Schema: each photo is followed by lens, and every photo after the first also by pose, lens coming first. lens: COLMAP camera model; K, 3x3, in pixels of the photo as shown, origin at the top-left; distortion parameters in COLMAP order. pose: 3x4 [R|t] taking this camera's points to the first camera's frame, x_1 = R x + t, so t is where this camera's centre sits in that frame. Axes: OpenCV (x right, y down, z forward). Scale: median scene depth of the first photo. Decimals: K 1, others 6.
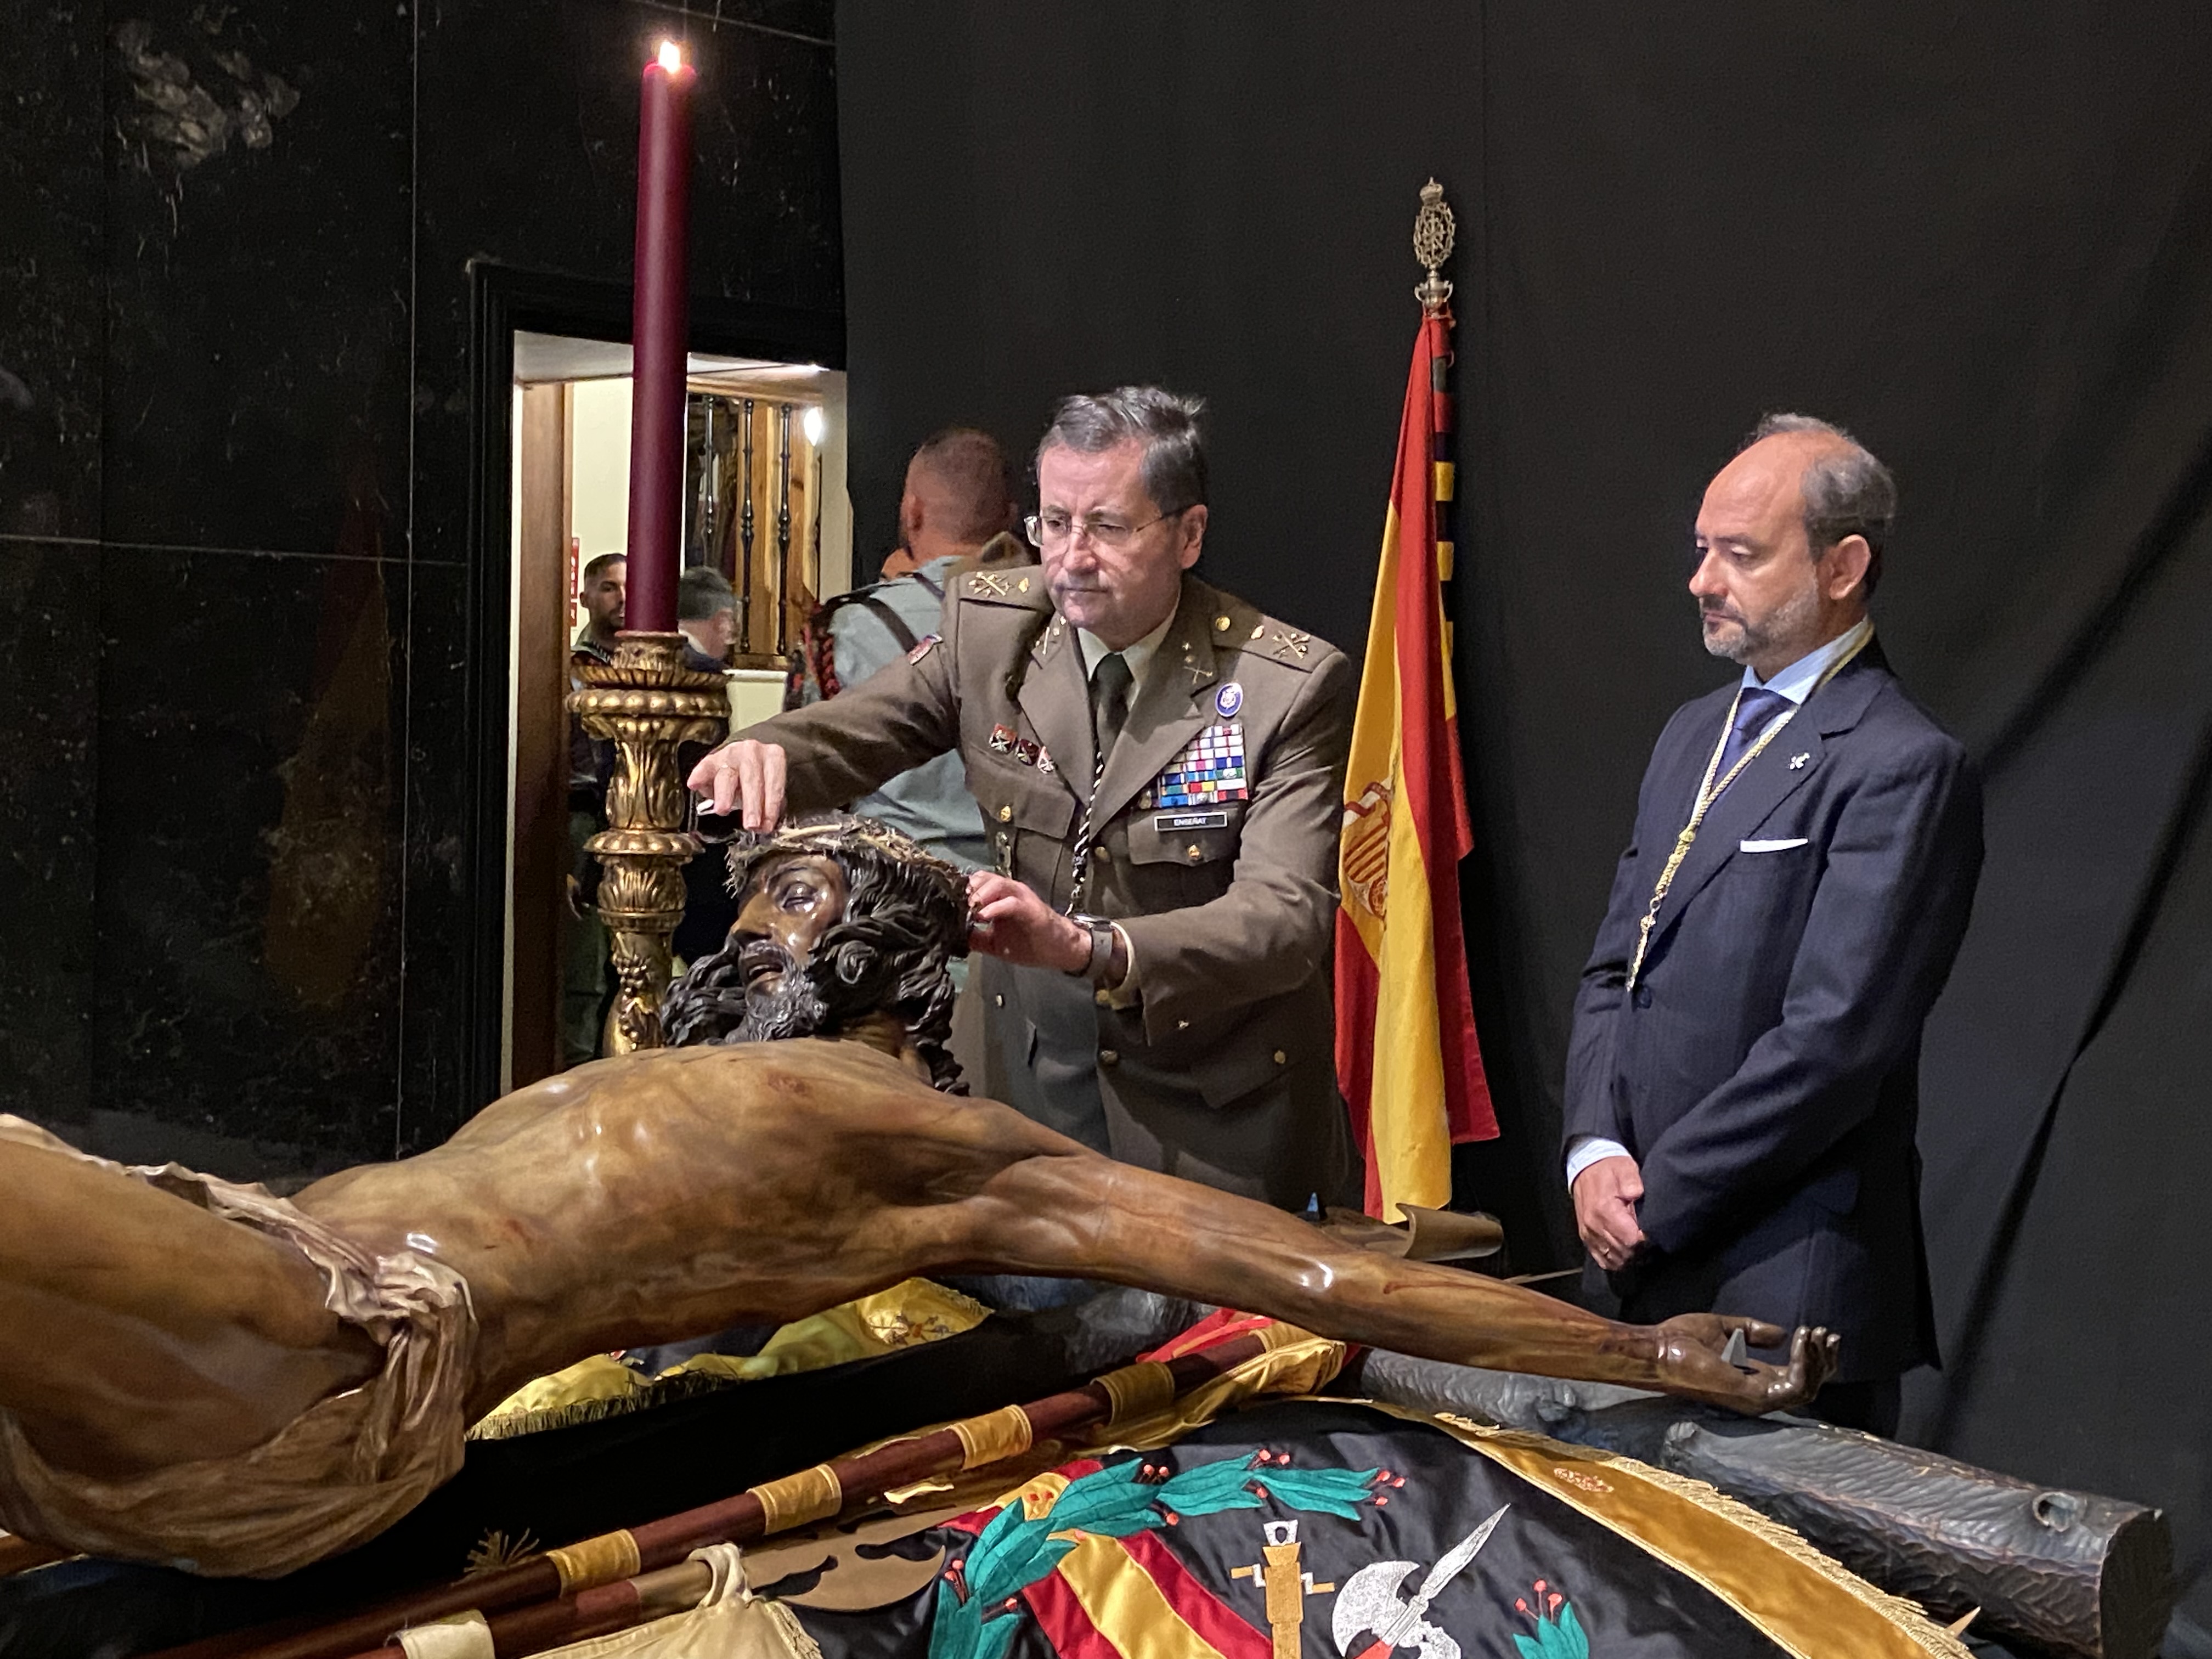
lens RADIAL K [[2975.5, 0, 1106.5], [0, 2975.5, 769.5], [0, 0, 1]] dist [0.116442, -0.122205]
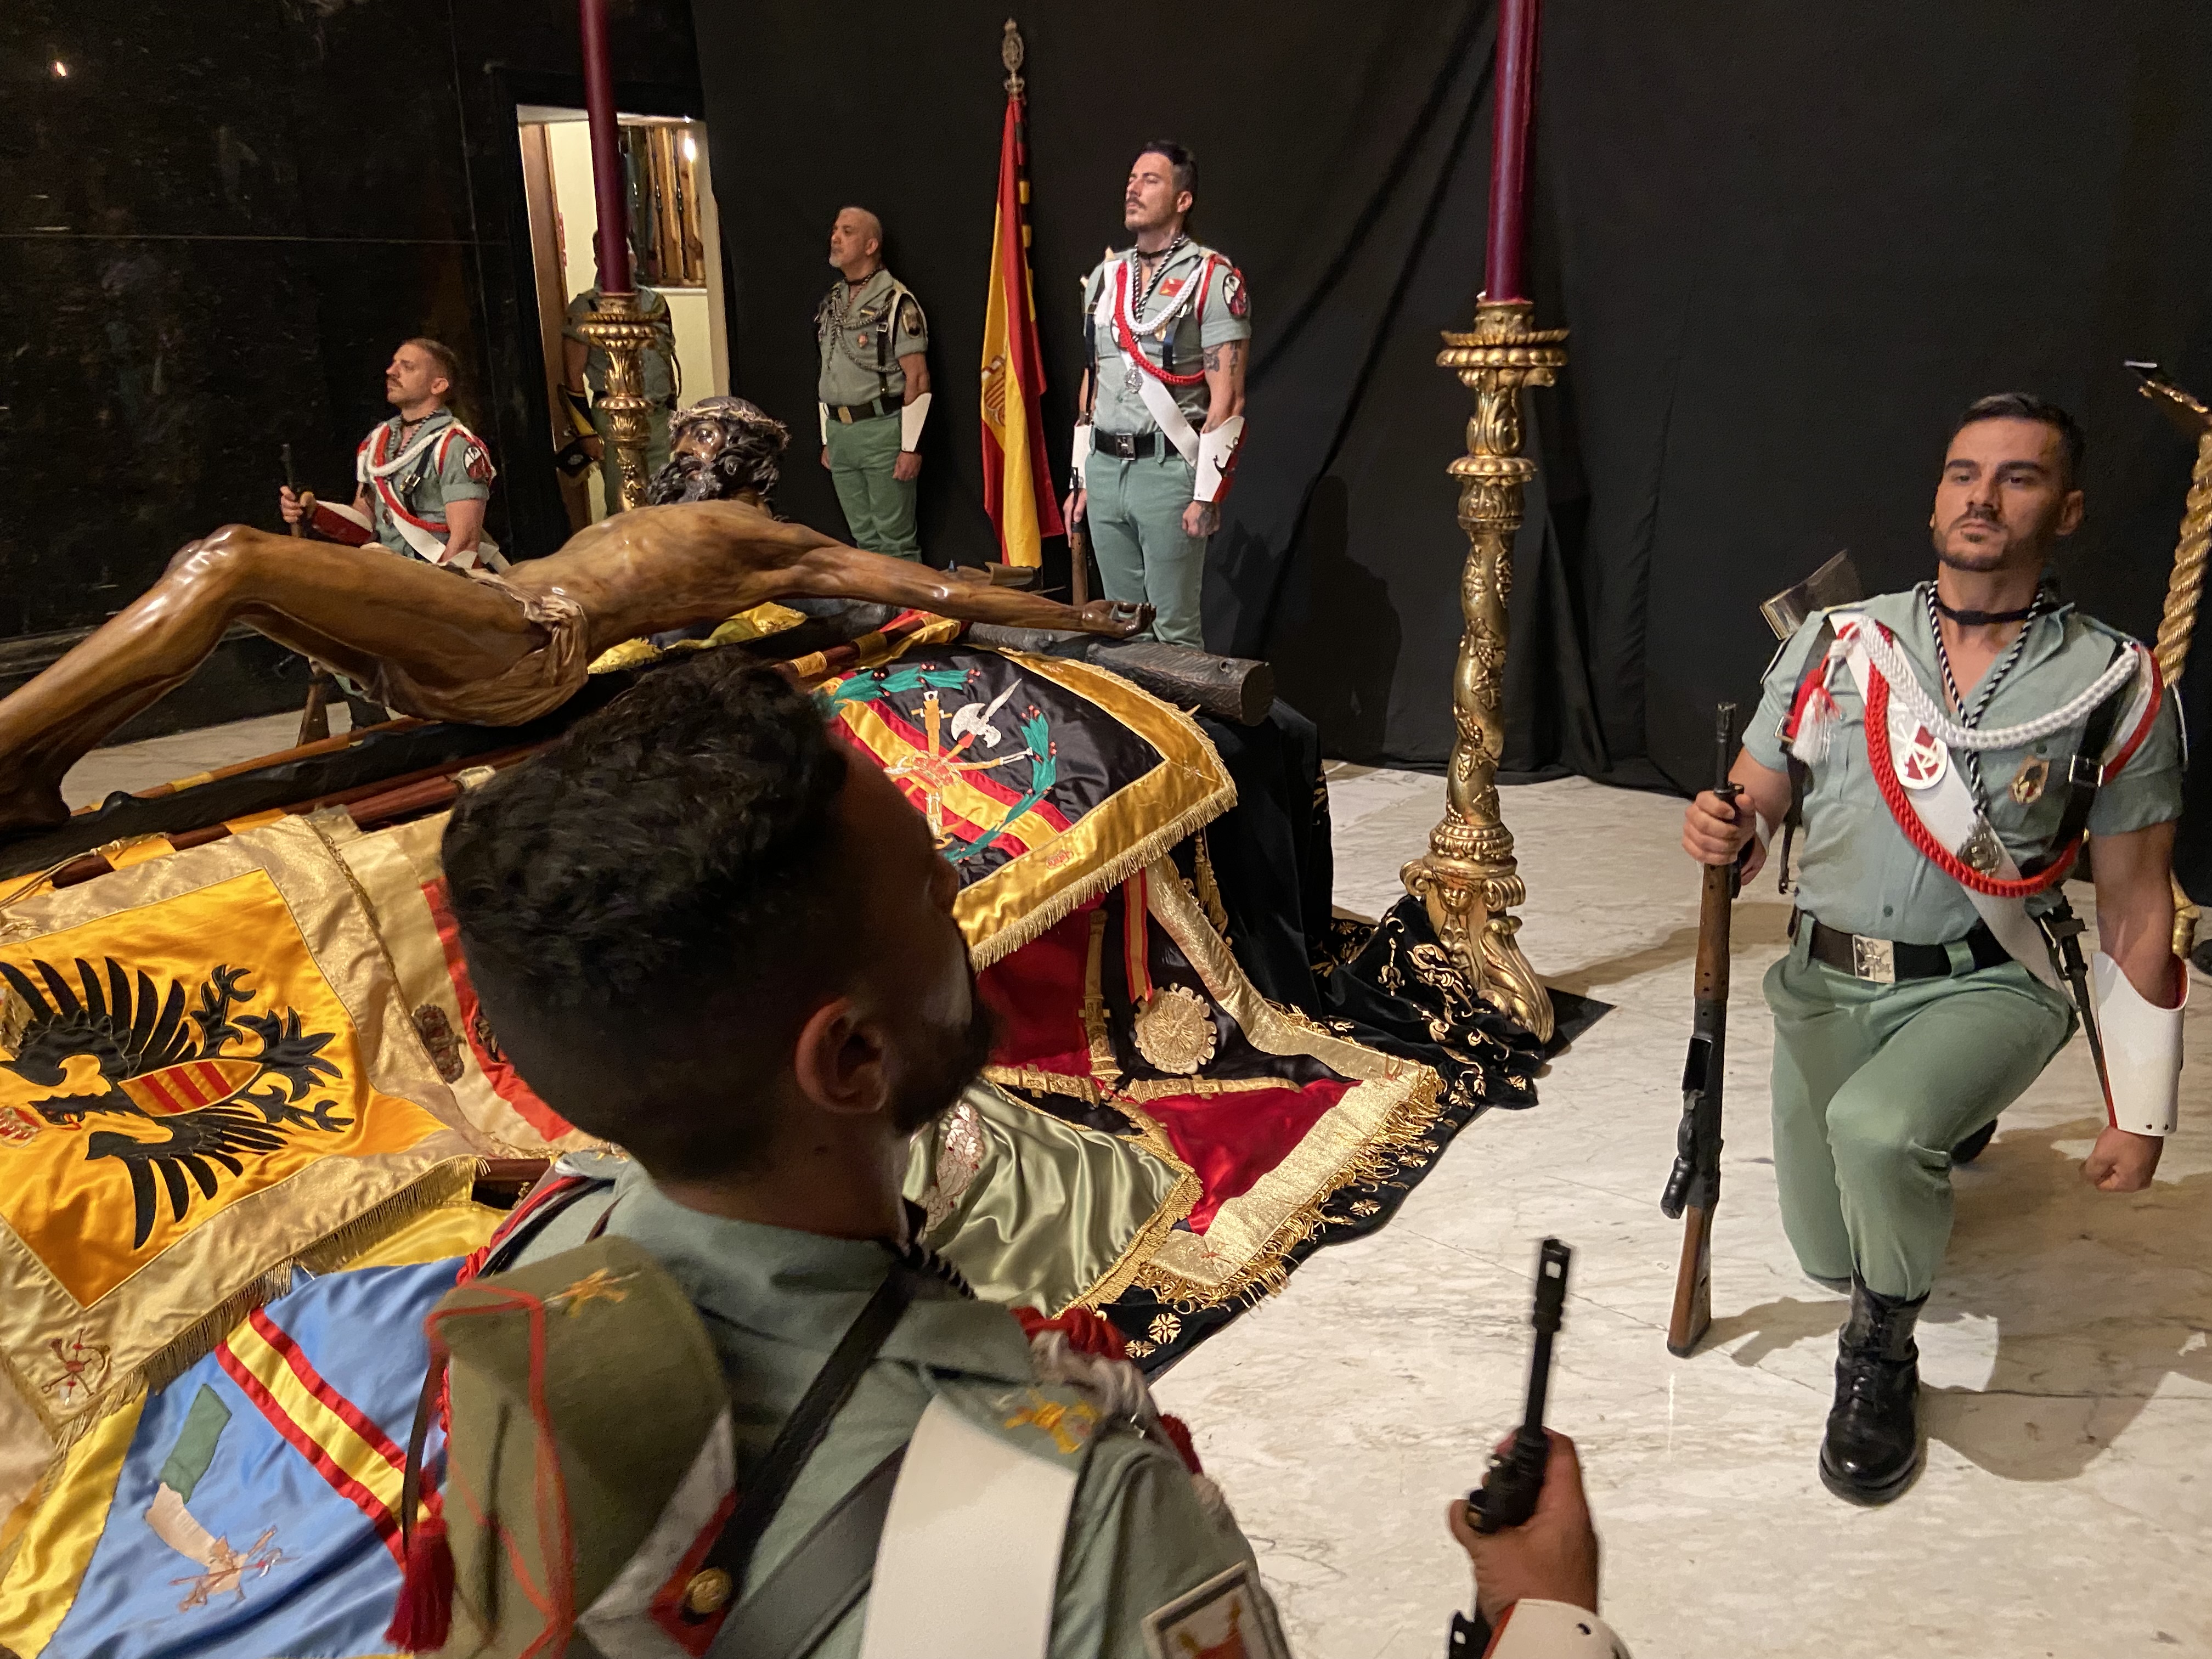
lens RADIAL K [[1737.0, 0, 1106.0], [0, 1737.0, 829.5], [0, 0, 1]] dist [0.115049, -0.149317]
pose [[0.993209, -0.061664, 0.098659, 0.052199], [0.031423, 0.958651, 0.282845, -0.040000], [-0.112021, -0.277825, 0.954078, -0.406858]]
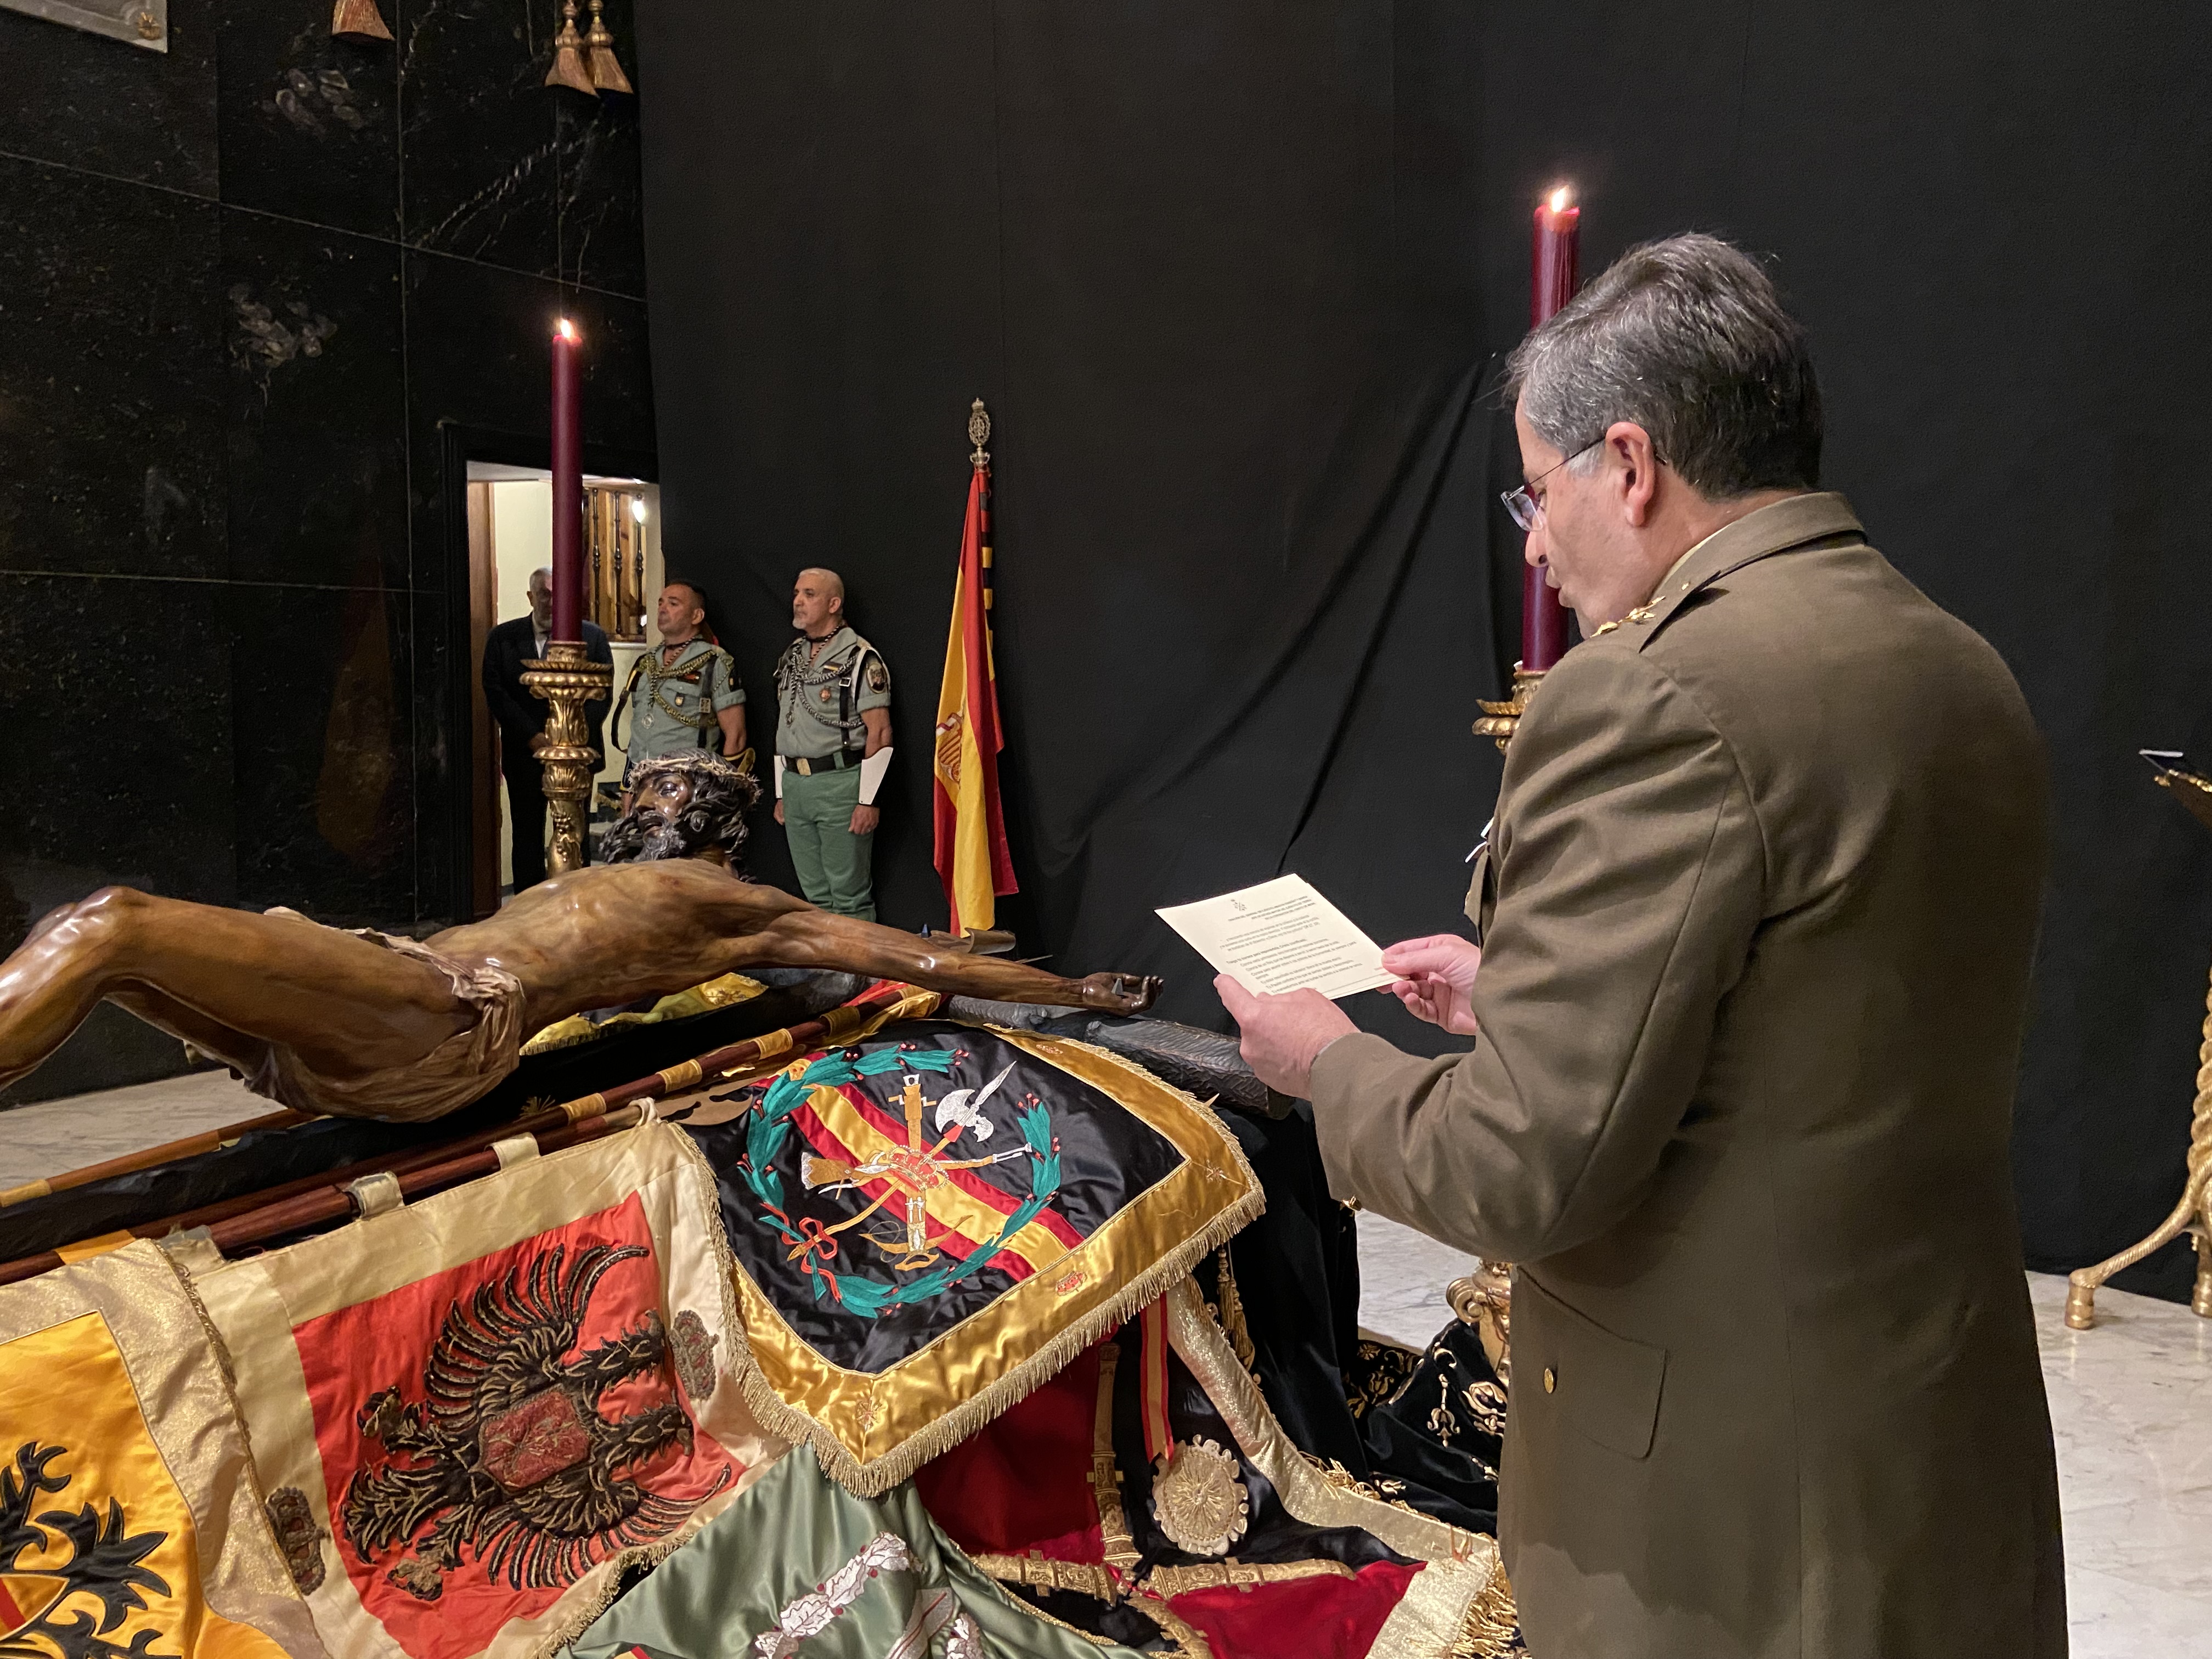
lens RADIAL K [[1708.0, 0, 1112.8], [0, 1708.0, 800.9], [0, 0, 1]] dist [0.134340, -0.199770]
pose [[0.983626, -0.018276, 0.179294, -0.017313], [0.005553, 0.997446, 0.071208, -0.033725], [-0.180137, -0.069046, 0.981215, -0.226329]]
